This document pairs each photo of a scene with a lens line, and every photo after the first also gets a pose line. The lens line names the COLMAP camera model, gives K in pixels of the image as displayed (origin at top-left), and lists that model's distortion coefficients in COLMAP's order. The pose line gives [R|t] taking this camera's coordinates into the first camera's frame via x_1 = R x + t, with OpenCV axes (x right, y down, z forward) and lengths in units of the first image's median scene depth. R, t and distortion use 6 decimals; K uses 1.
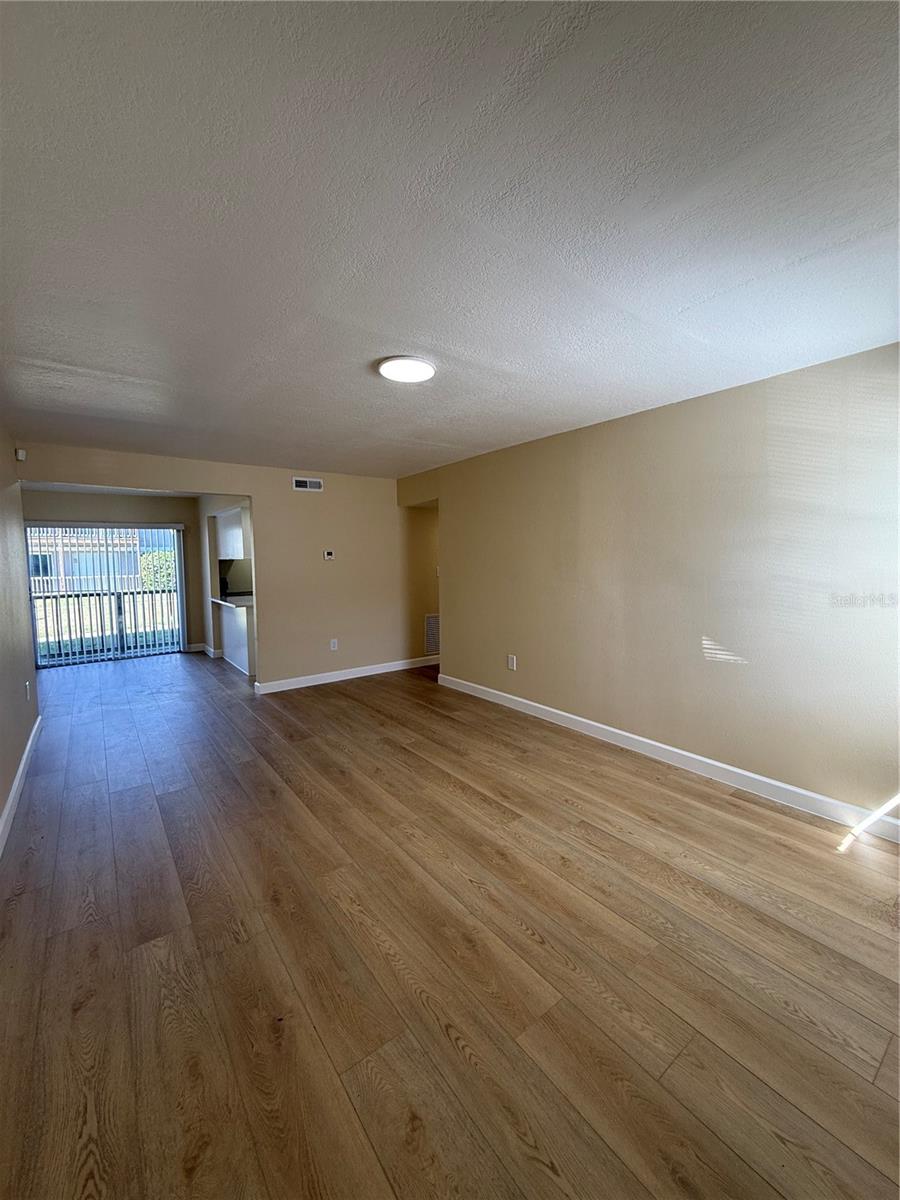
lens RADIAL K [[478.6, 0, 450.3], [0, 478.6, 596.3], [0, 0, 1]] dist [-0.001748, -0.000061]
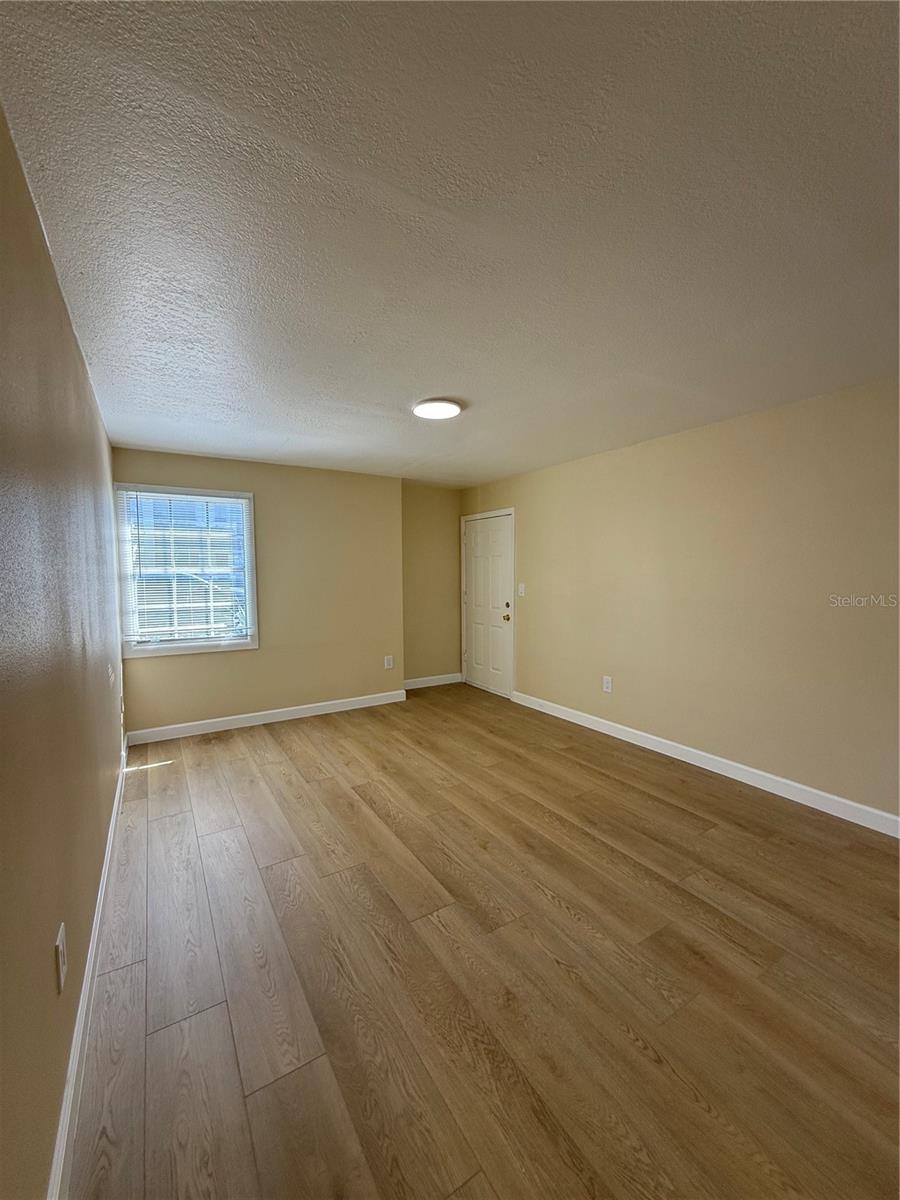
lens RADIAL K [[478.6, 0, 450.3], [0, 478.6, 596.3], [0, 0, 1]] dist [-0.001748, -0.000061]
pose [[-0.996407, 0.011715, 0.083878, -0.199887], [0.023173, 0.990306, 0.136957, -0.170523], [-0.081460, 0.138408, -0.987019, 2.056629]]
